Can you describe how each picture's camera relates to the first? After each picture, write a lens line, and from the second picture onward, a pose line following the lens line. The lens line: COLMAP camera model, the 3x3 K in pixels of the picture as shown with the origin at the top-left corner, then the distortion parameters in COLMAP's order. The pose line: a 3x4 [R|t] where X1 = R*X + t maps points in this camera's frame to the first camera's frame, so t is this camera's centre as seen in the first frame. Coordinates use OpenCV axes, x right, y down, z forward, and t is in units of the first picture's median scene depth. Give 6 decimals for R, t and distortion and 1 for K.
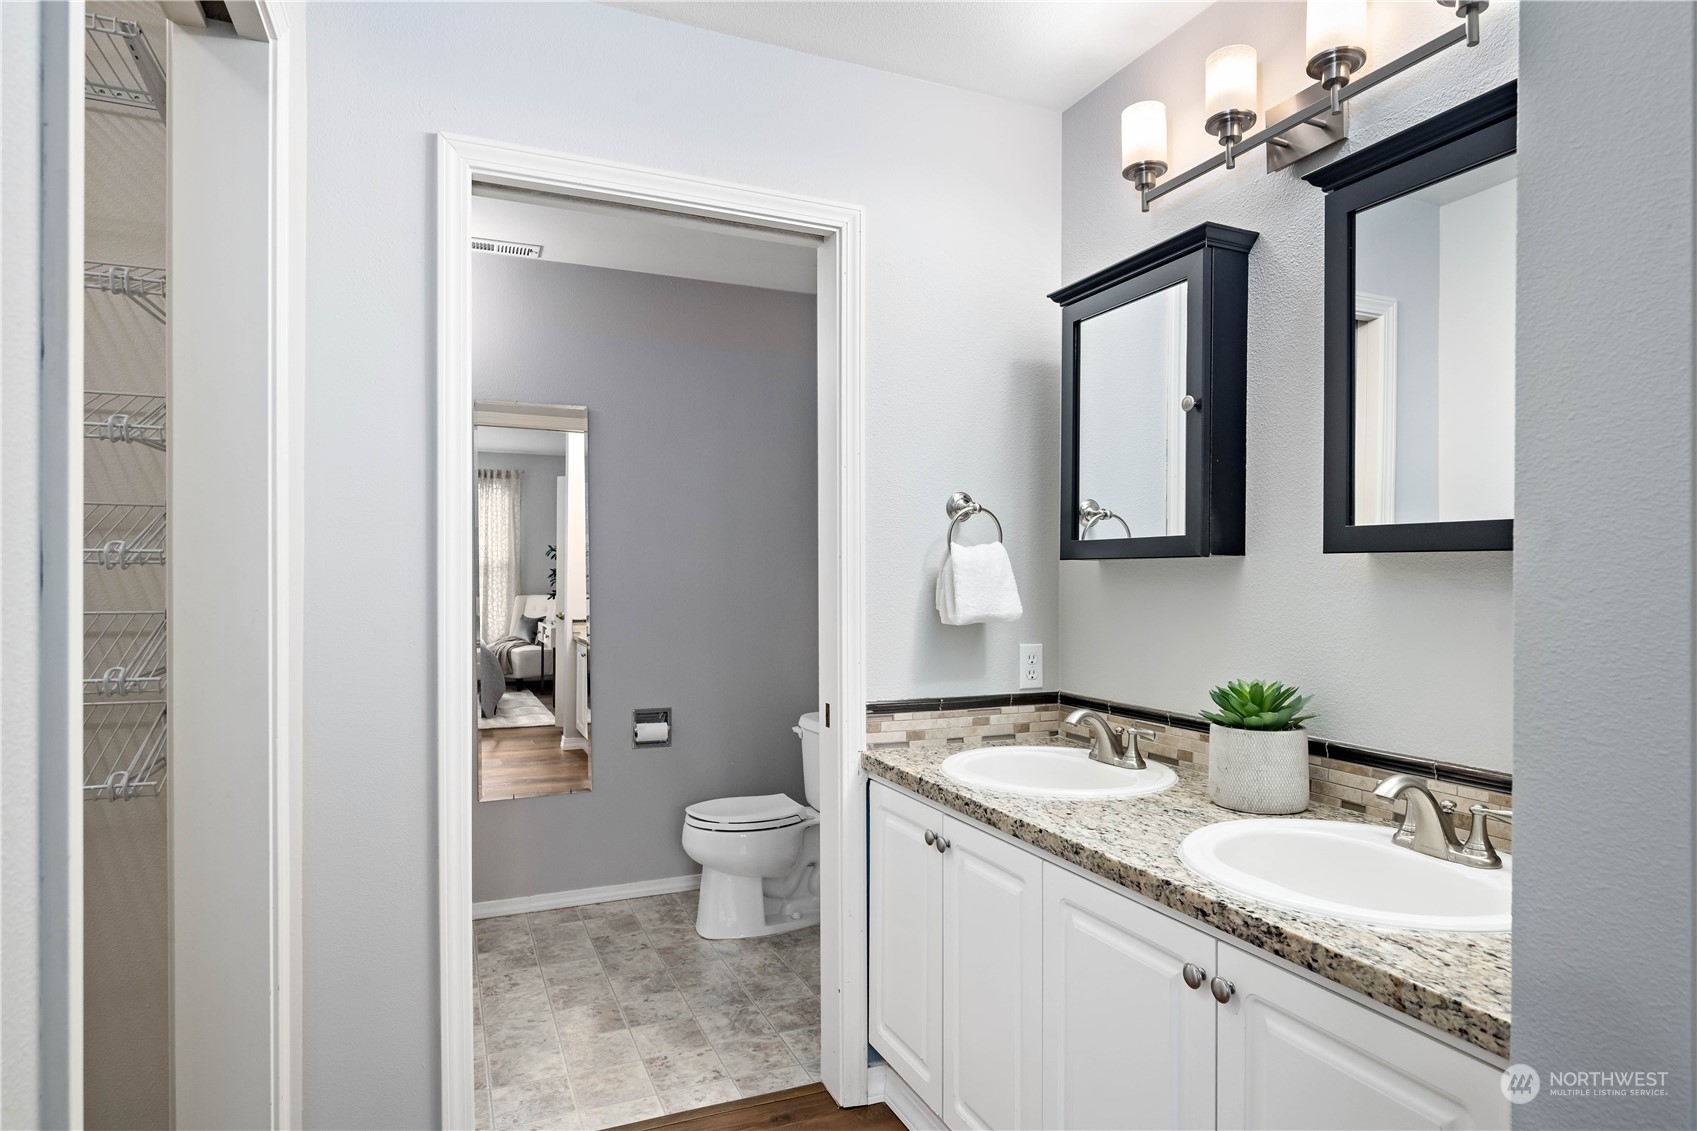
lens RADIAL K [[957.2, 0, 848.3], [0, 957.2, 573.4], [0, 0, 1]] dist [0.007098, 0.000281]
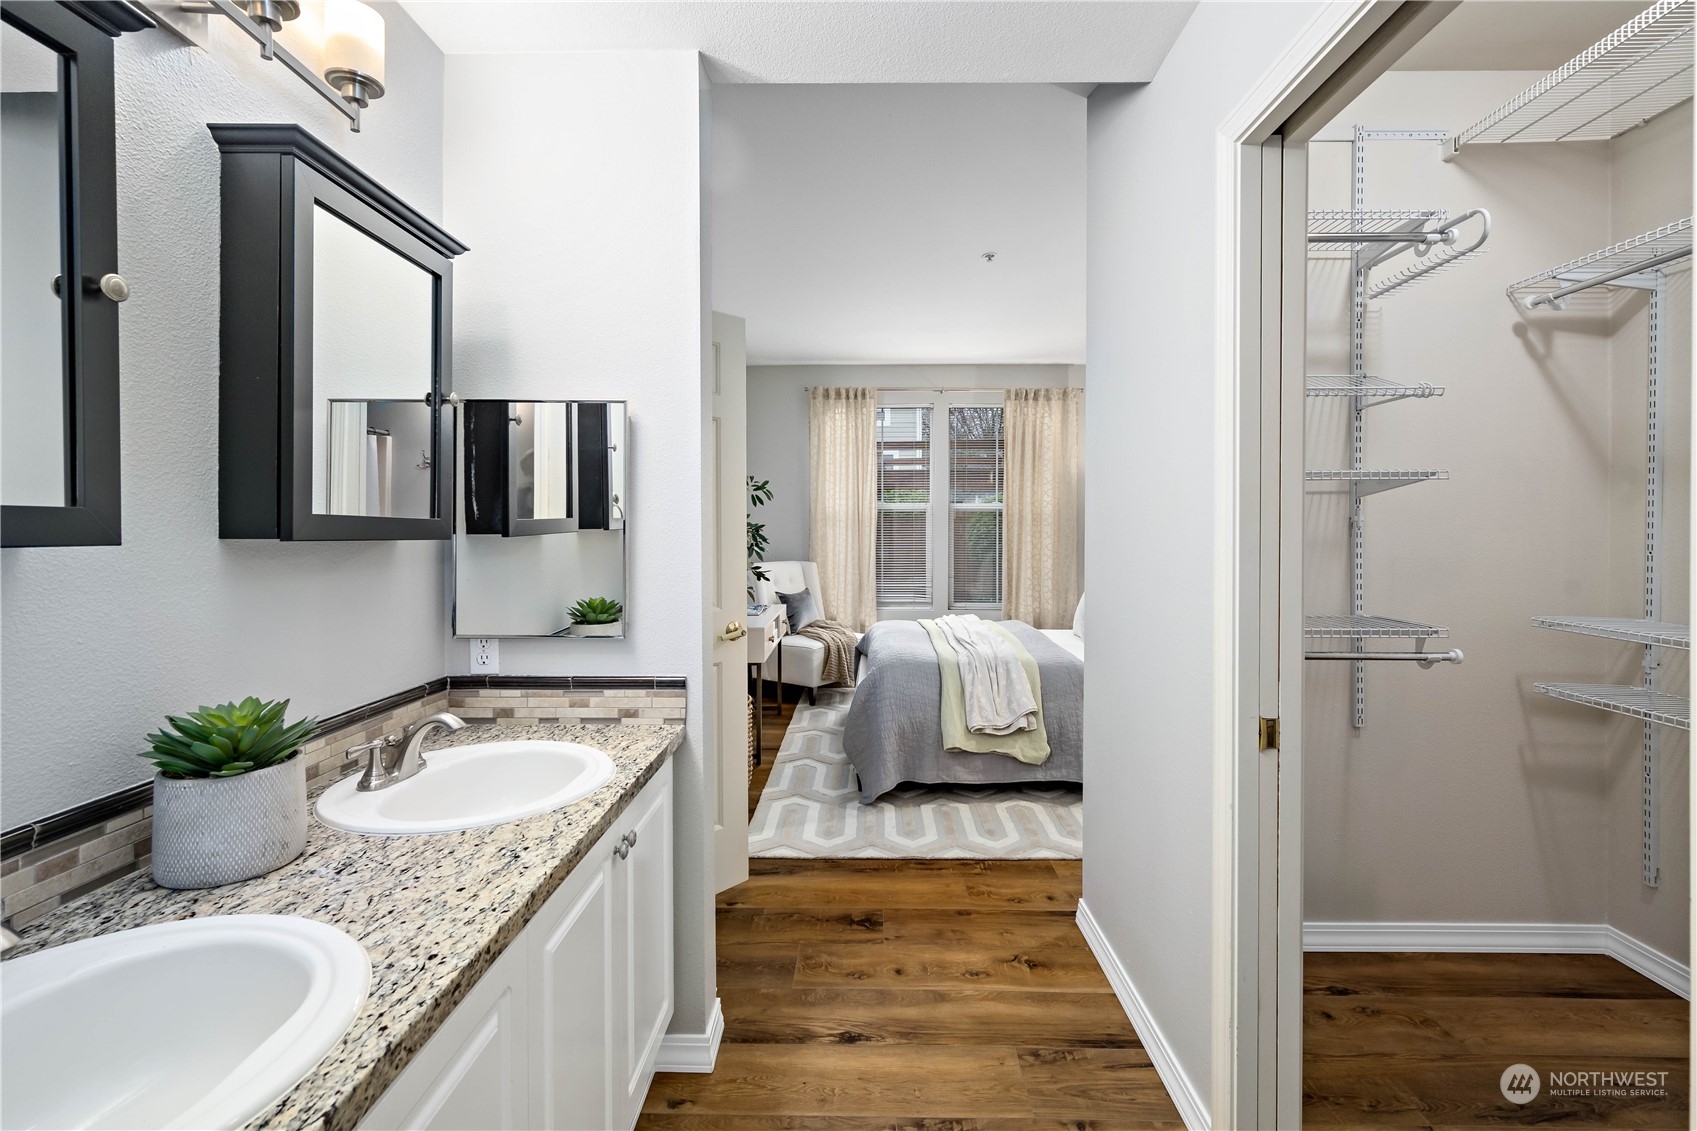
lens RADIAL K [[678.6, 0, 868.0], [0, 678.6, 543.9], [0, 0, 1]] dist [0.003420, 0.000285]
pose [[-0.911221, -0.007685, 0.411846, -0.222223], [-0.000461, 0.999844, 0.017637, -0.023572], [-0.411918, 0.015881, -0.911083, 1.077414]]
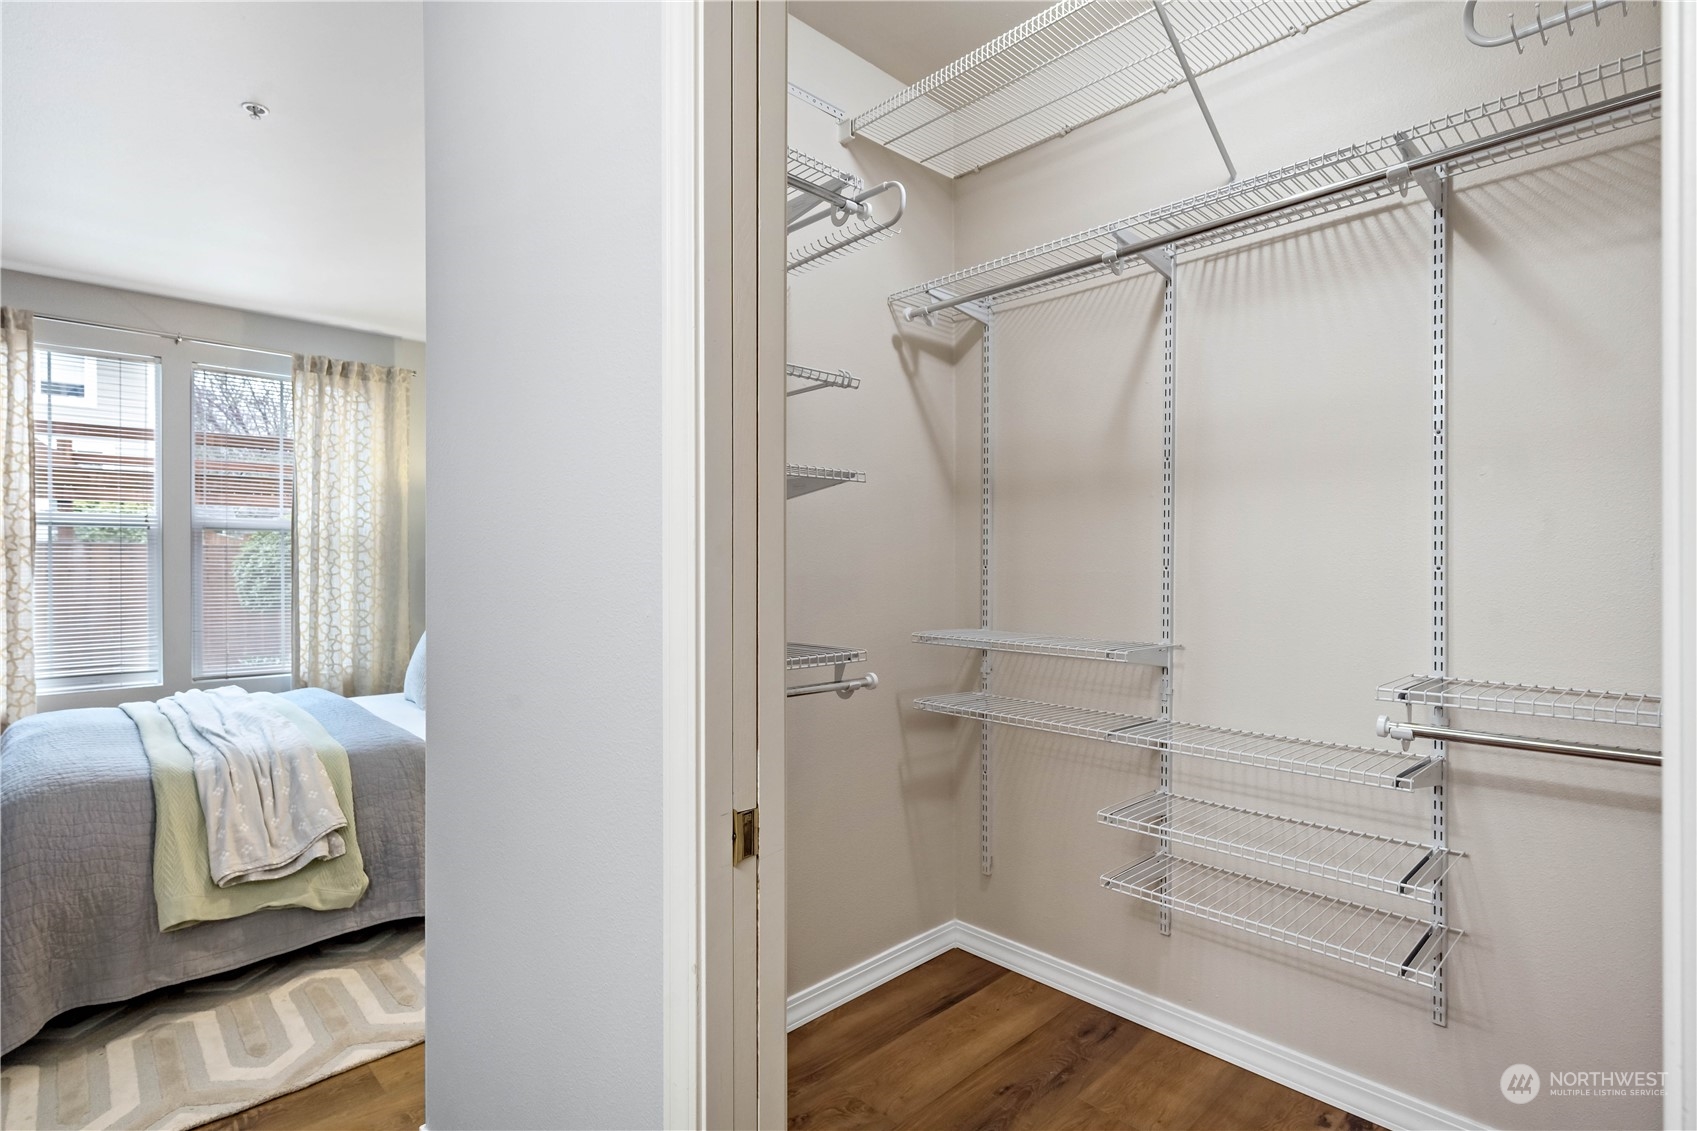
lens RADIAL K [[820.5, 0, 851.7], [0, 820.5, 569.1], [0, 0, 1]] dist [-0.000597, 0.000586]
pose [[-0.932481, -0.000372, -0.361218, -0.175402], [-0.002813, 0.999977, 0.006230, 0.010389], [0.361207, 0.006826, -0.932461, 0.755451]]
